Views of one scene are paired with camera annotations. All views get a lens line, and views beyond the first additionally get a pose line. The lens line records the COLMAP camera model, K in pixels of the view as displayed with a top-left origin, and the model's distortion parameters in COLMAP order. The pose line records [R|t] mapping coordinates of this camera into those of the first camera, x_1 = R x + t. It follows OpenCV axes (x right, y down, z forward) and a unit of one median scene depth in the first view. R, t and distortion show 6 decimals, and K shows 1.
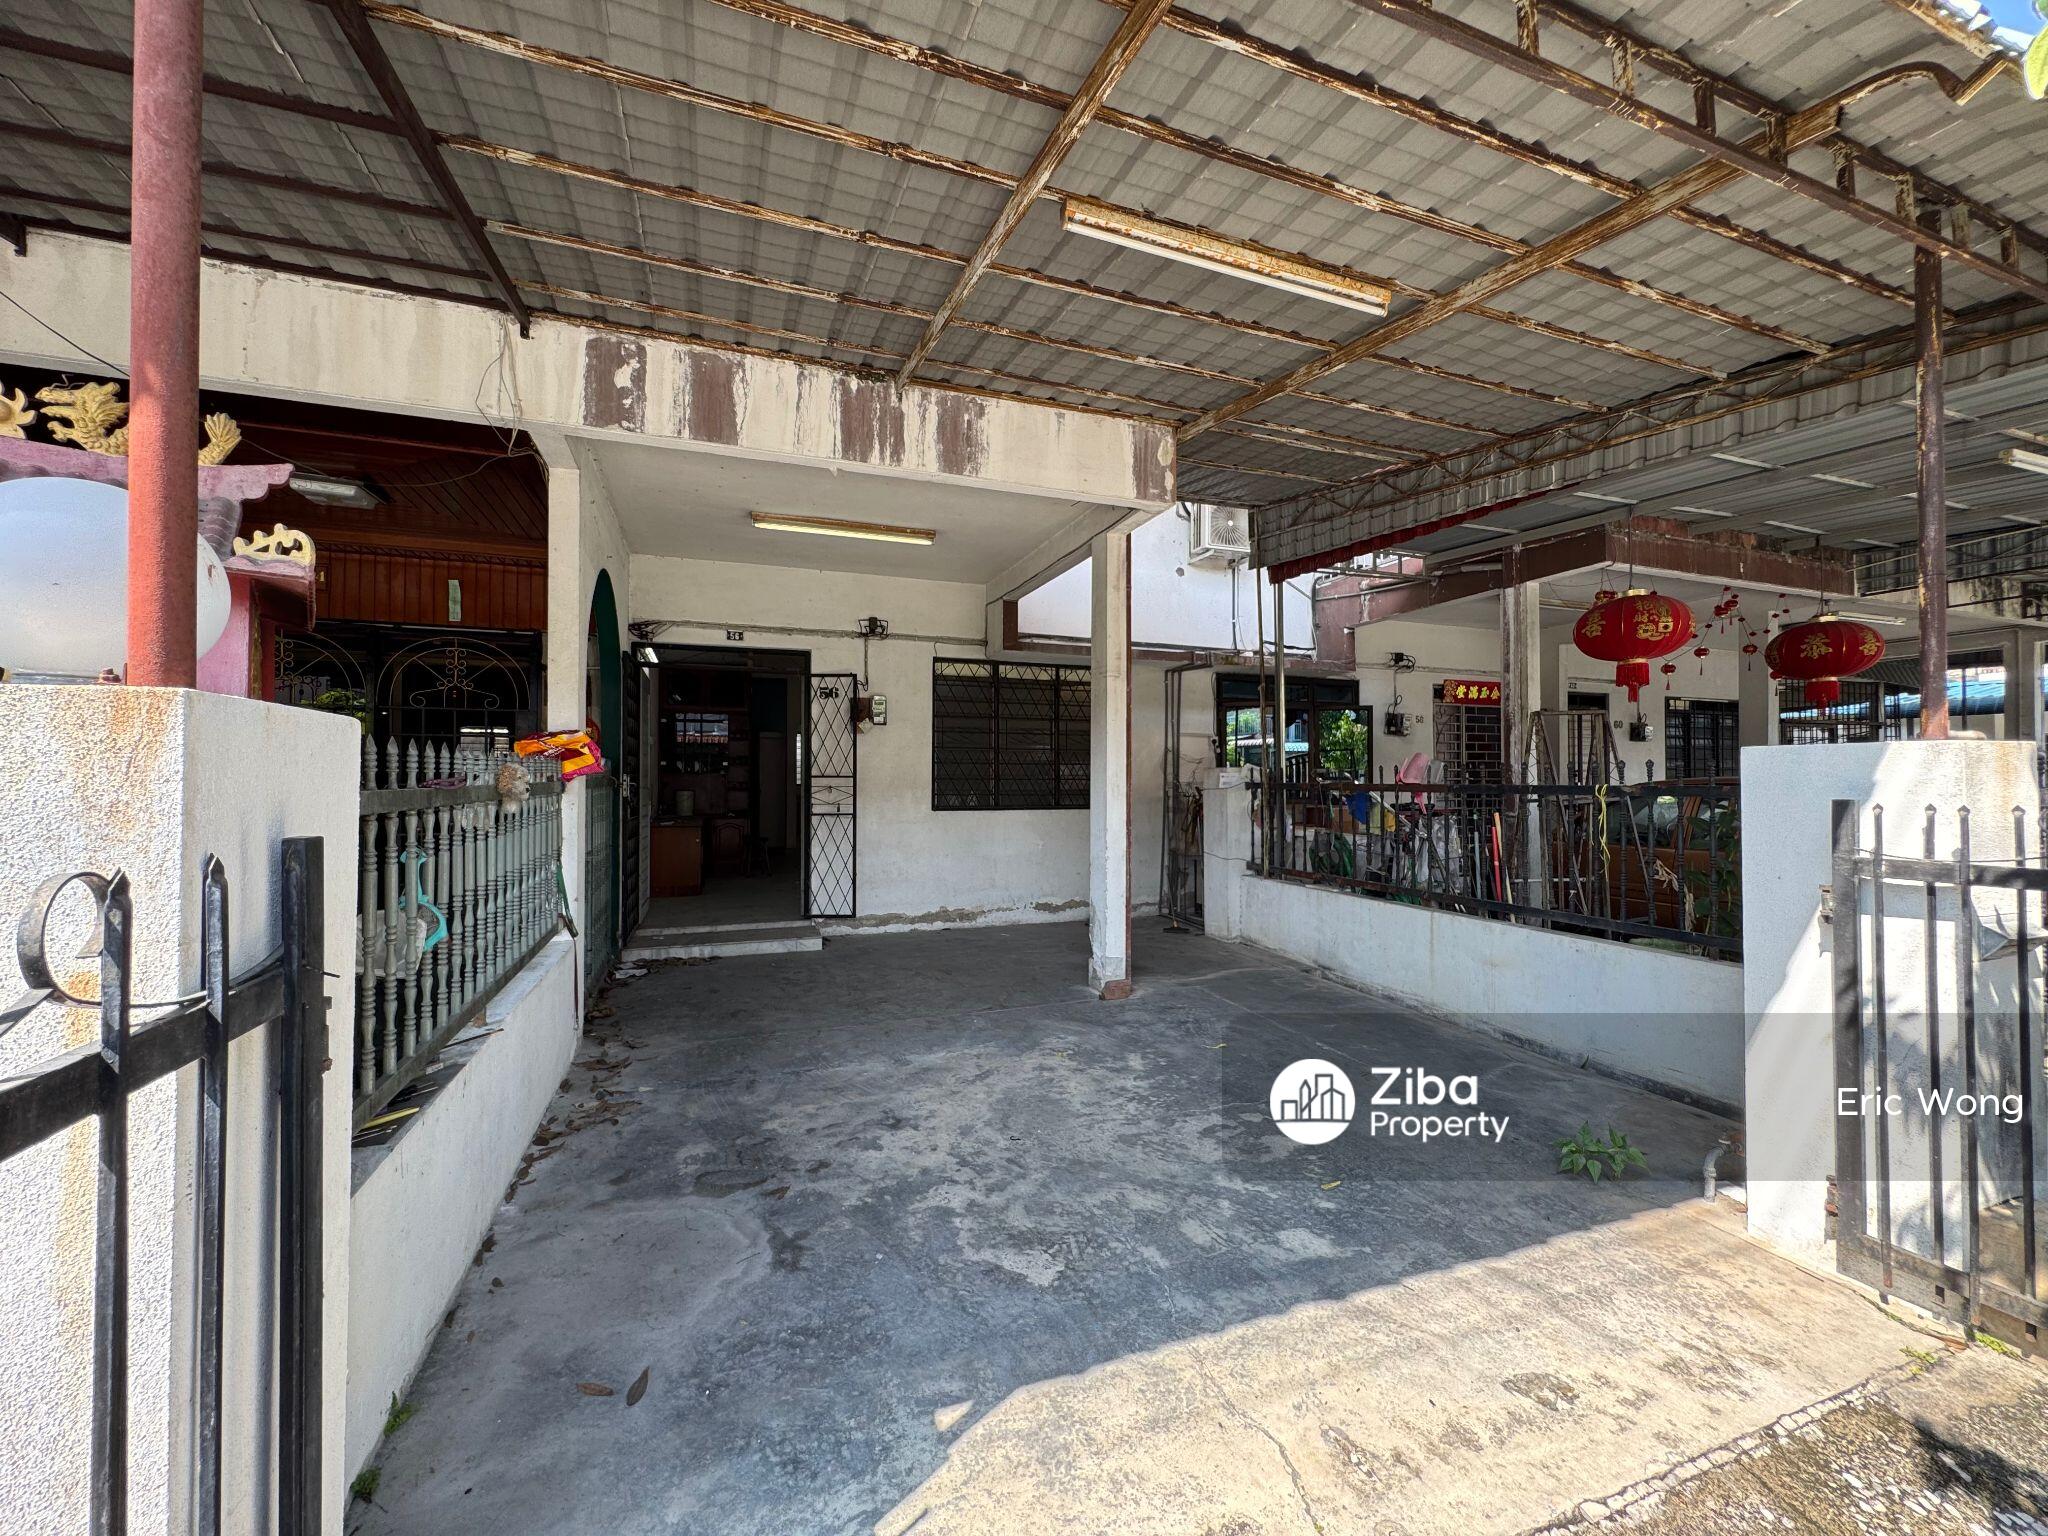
lens RADIAL K [[824.2, 0, 1024.0], [0, 824.2, 768.0], [0, 0, 1]] dist [-0.002449, -0.000145]
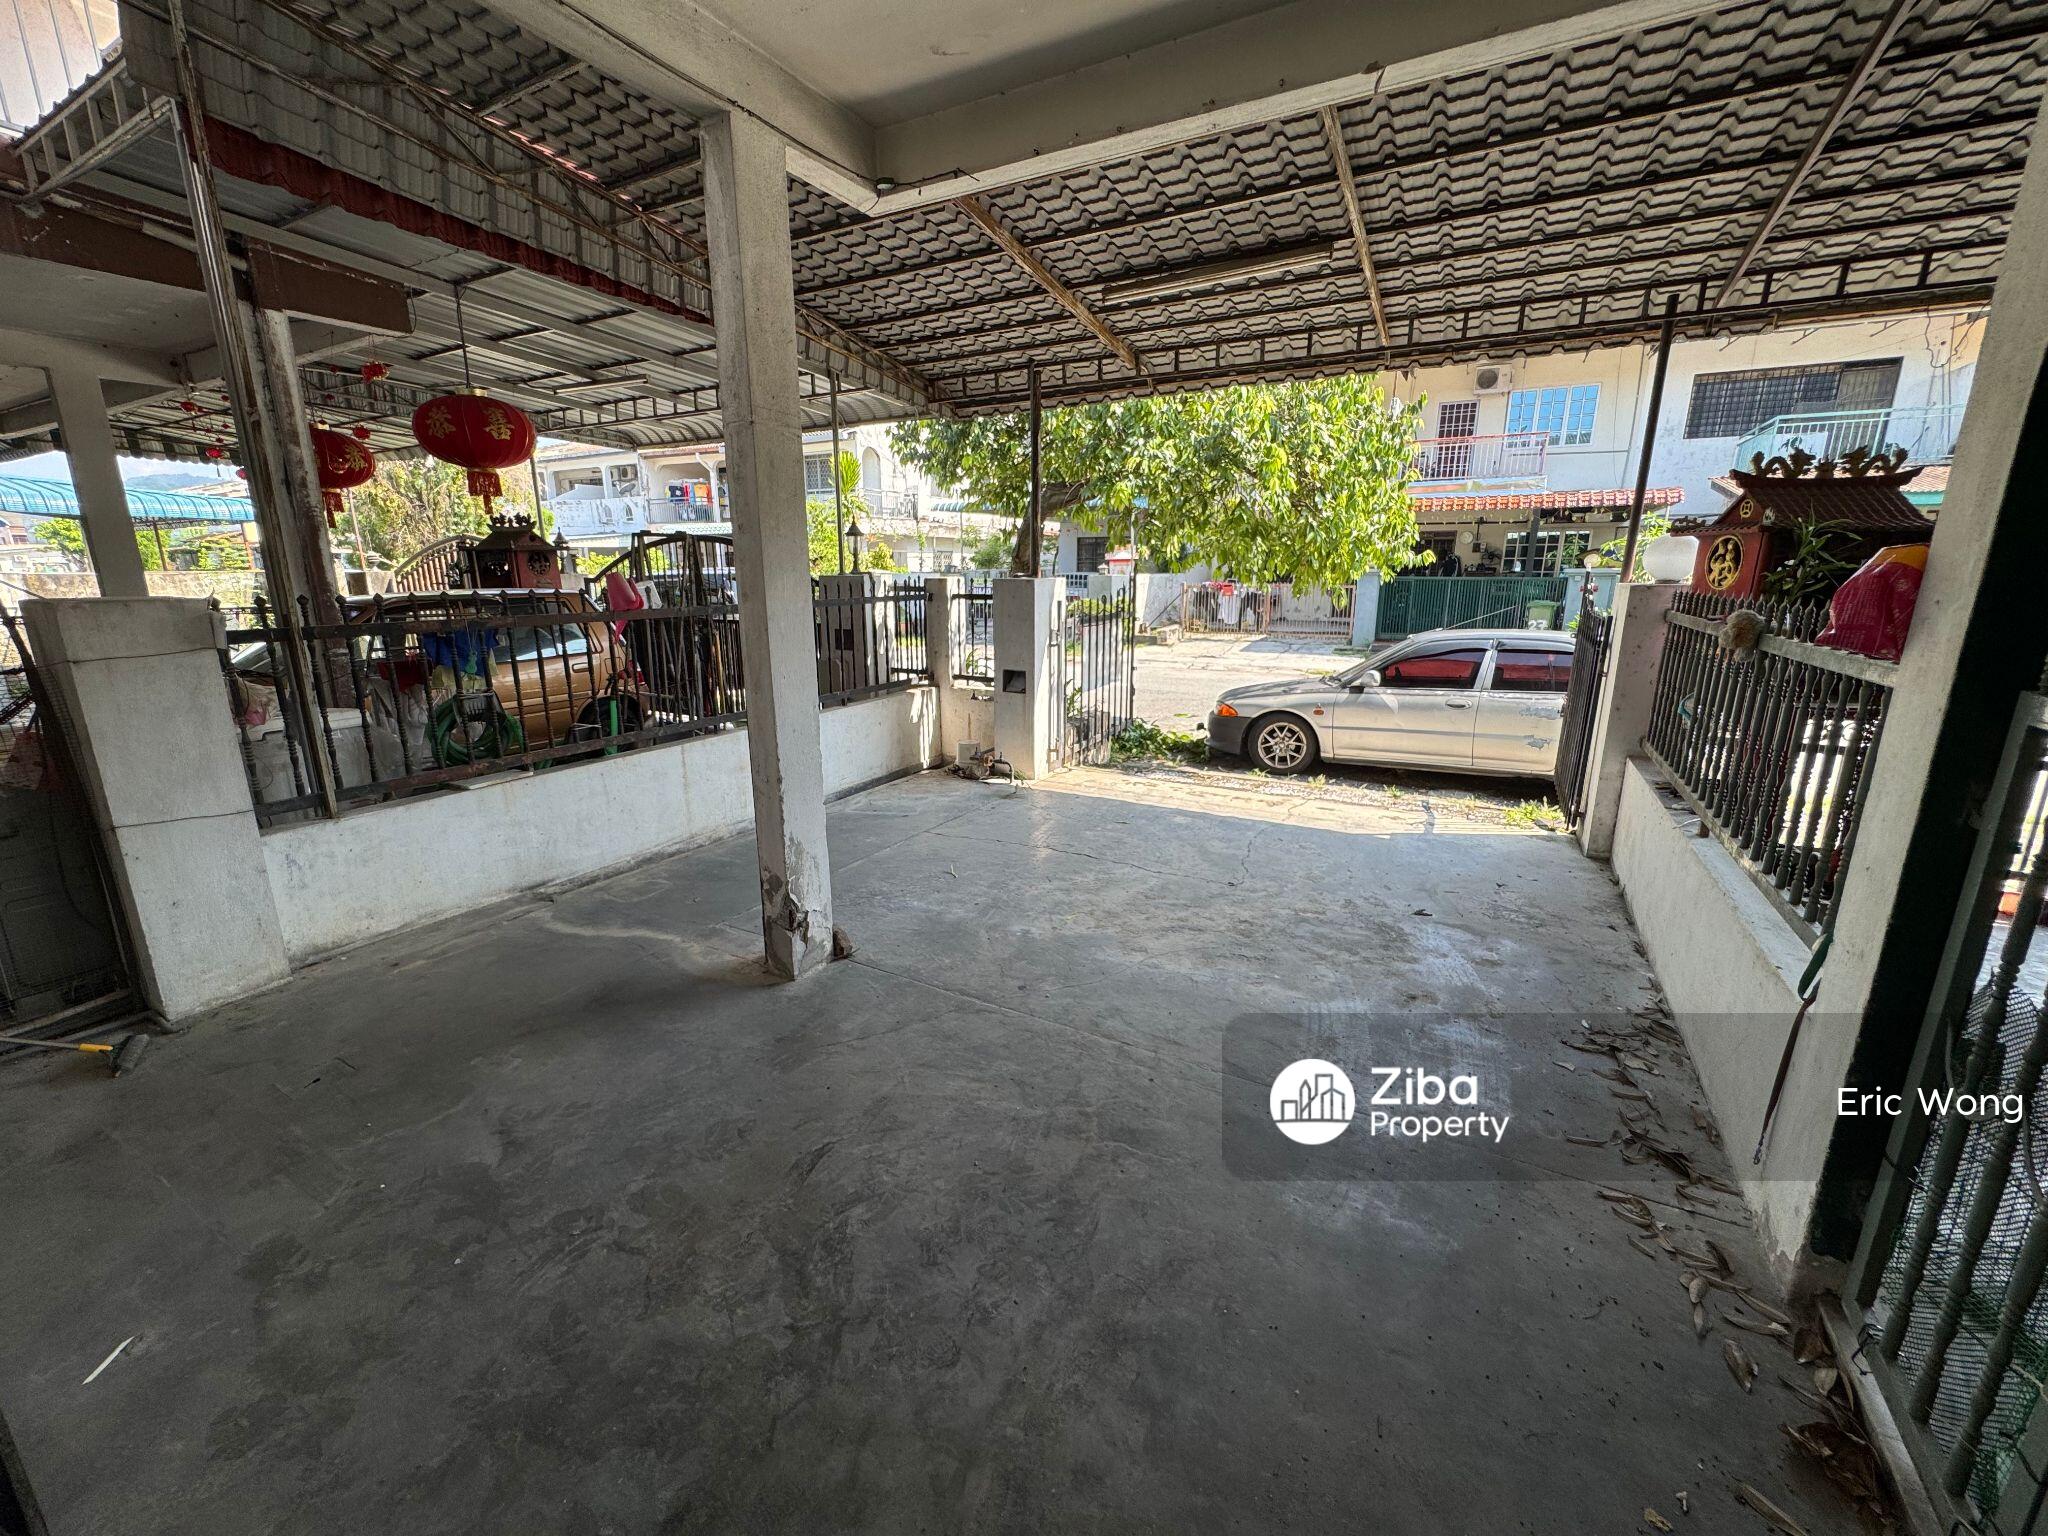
lens RADIAL K [[824.2, 0, 1024.0], [0, 824.2, 768.0], [0, 0, 1]] dist [-0.001464, 0.000017]
pose [[-0.647587, -0.179763, 0.740484, -0.619033], [-0.007371, 0.973207, 0.229813, -0.027537], [-0.761956, 0.143366, -0.631561, 1.716720]]
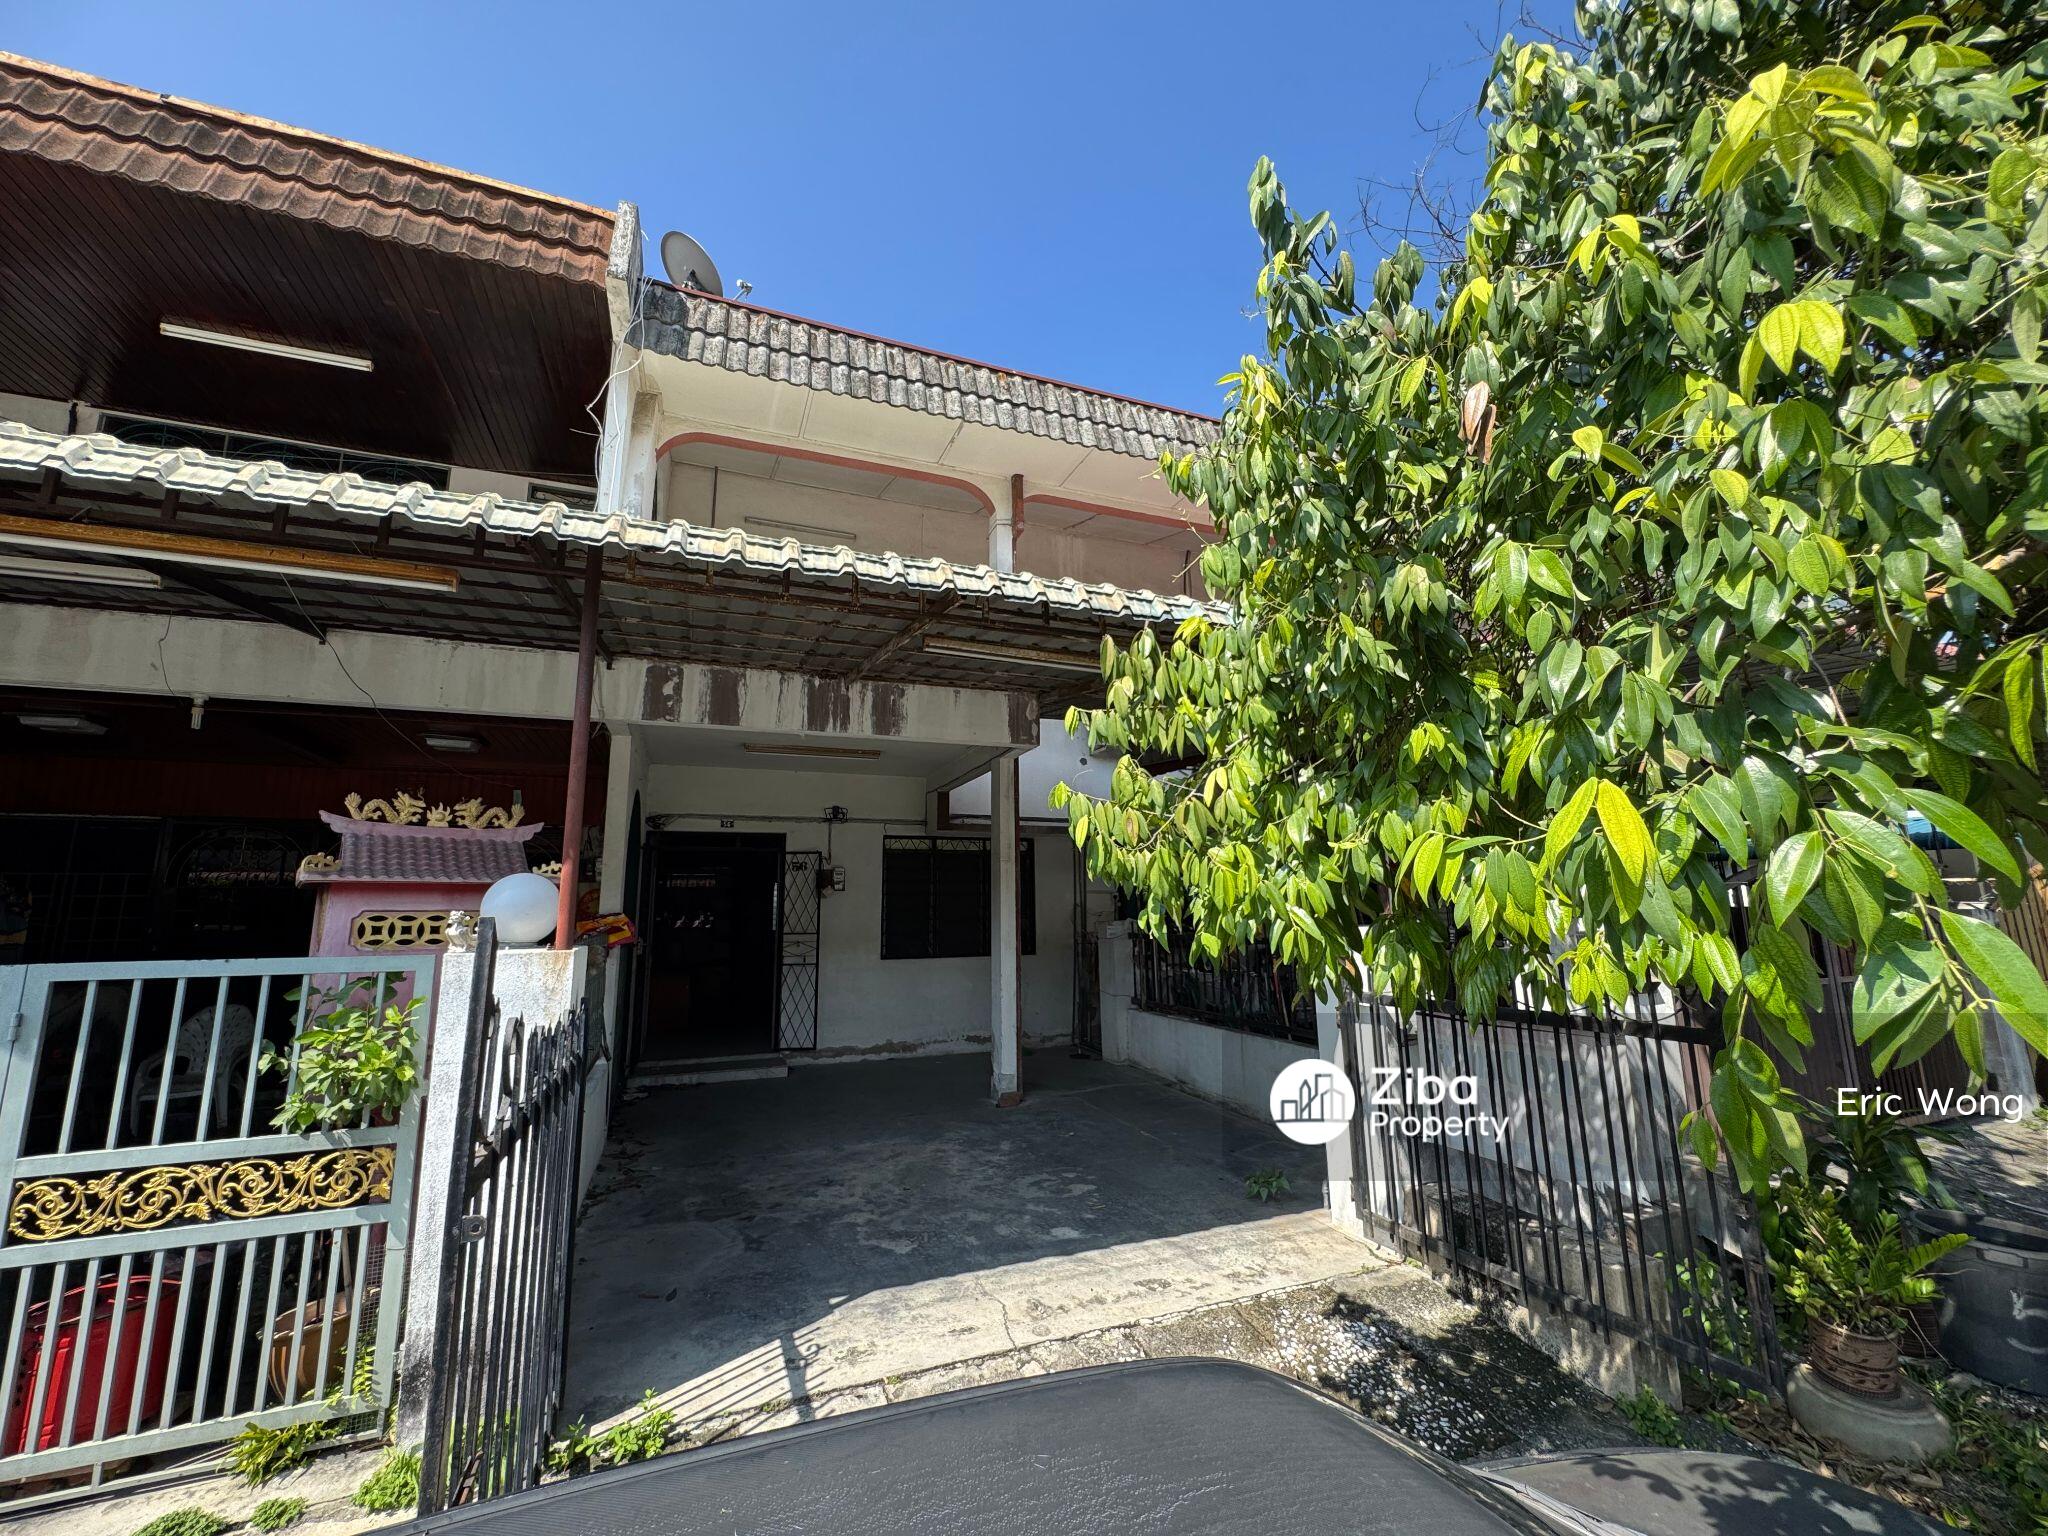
lens RADIAL K [[824.2, 0, 1024.0], [0, 824.2, 768.0], [0, 0, 1]] dist [-0.002449, -0.000145]
pose [[0.999666, -0.011231, 0.023293, 0.149319], [0.014824, 0.986951, -0.160338, -0.058256], [-0.021189, 0.160630, 0.986787, -0.523378]]
